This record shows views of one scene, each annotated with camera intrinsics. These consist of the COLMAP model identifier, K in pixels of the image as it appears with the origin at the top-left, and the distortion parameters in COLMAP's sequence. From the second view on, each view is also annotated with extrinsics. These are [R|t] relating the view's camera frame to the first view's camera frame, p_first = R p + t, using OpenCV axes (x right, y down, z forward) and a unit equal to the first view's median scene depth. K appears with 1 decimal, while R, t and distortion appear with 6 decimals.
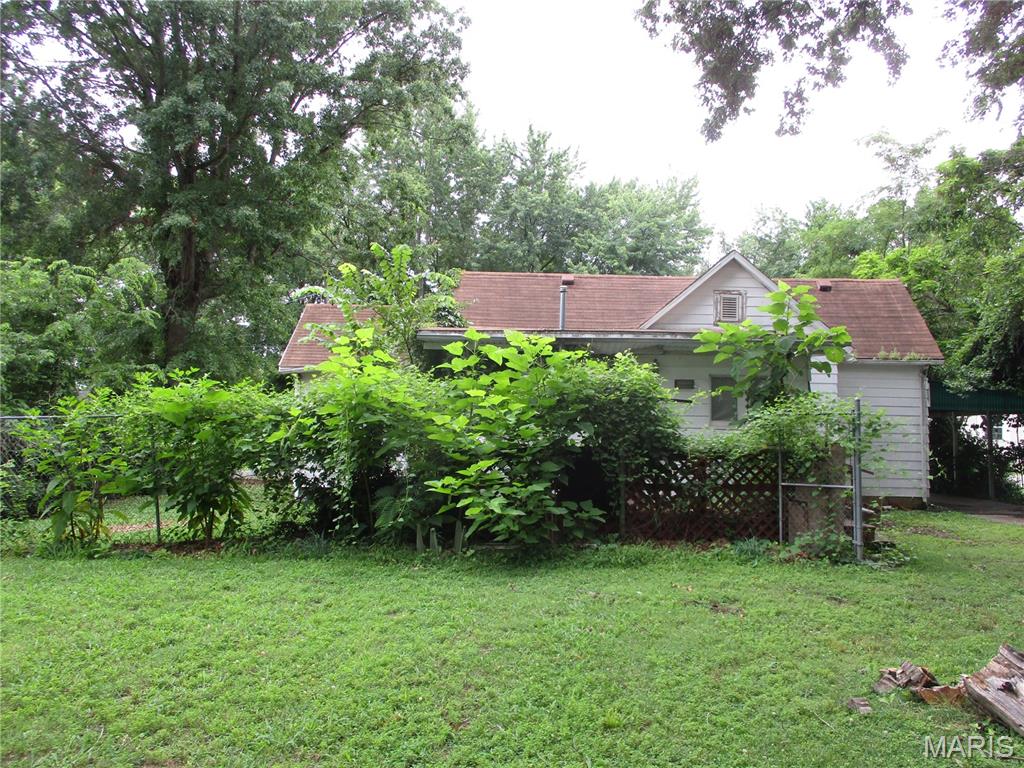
lens RADIAL K [[863.4, 0, 515.3], [0, 863.4, 380.8], [0, 0, 1]] dist [-0.007592, -0.002833]
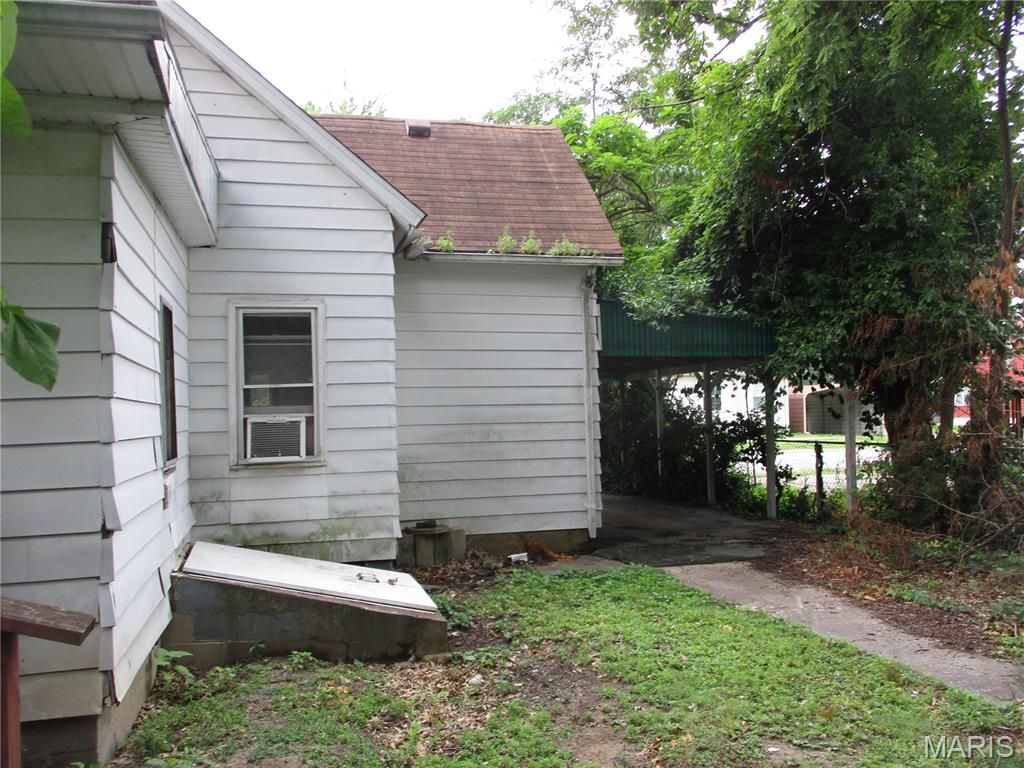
lens RADIAL K [[863.4, 0, 515.3], [0, 863.4, 380.8], [0, 0, 1]] dist [-0.007592, -0.002833]
pose [[0.959478, -0.023724, 0.280783, 0.283635], [0.017751, 0.999559, 0.023795, 0.034301], [-0.281224, -0.017846, 0.959476, 0.514890]]
